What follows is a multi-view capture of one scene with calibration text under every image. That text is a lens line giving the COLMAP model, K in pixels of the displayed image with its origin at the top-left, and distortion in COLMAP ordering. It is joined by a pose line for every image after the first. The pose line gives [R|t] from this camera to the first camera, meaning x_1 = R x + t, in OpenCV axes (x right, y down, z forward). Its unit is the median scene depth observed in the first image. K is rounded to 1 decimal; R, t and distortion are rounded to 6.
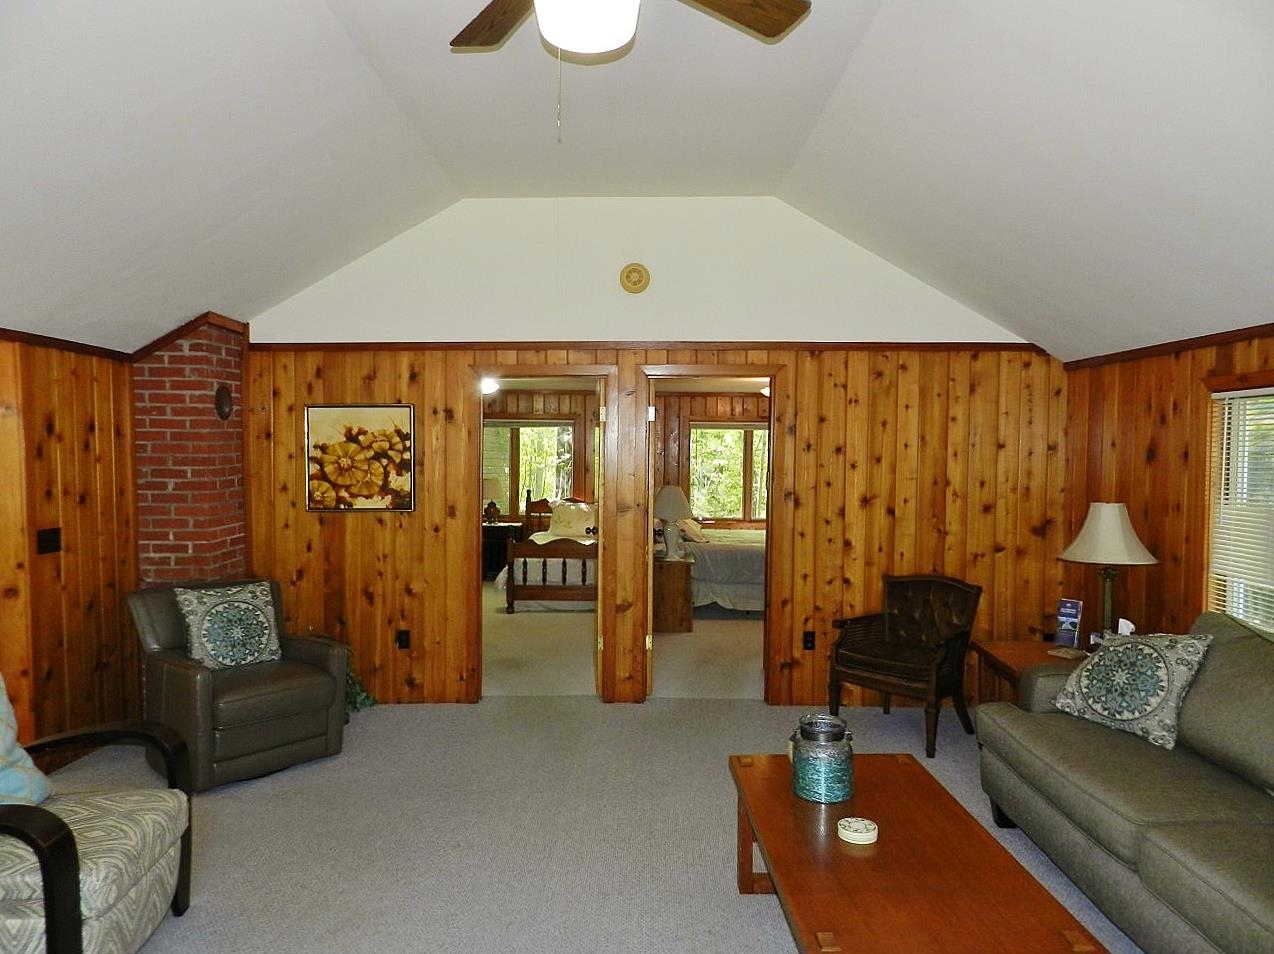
lens RADIAL K [[861.4, 0, 636.9], [0, 861.4, 479.5], [0, 0, 1]] dist [-0.001505, -0.000199]
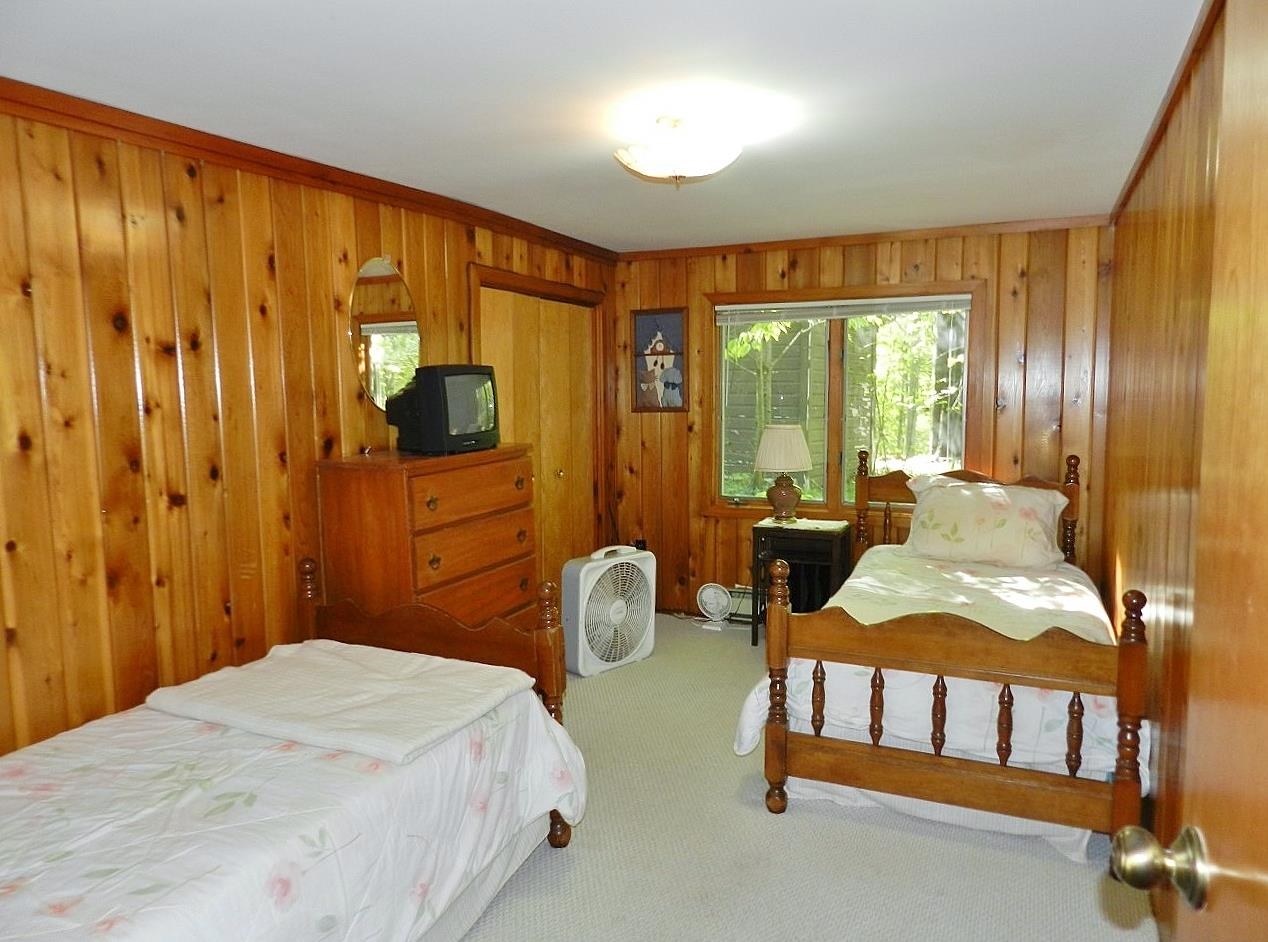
lens RADIAL K [[857.4, 0, 636.7], [0, 857.4, 473.4], [0, 0, 1]] dist [-0.001505, -0.000199]
pose [[0.908361, 0.022233, -0.417595, -0.055028], [0.001714, 0.998379, 0.056883, -0.002430], [0.418183, -0.052386, 0.906851, 0.663283]]
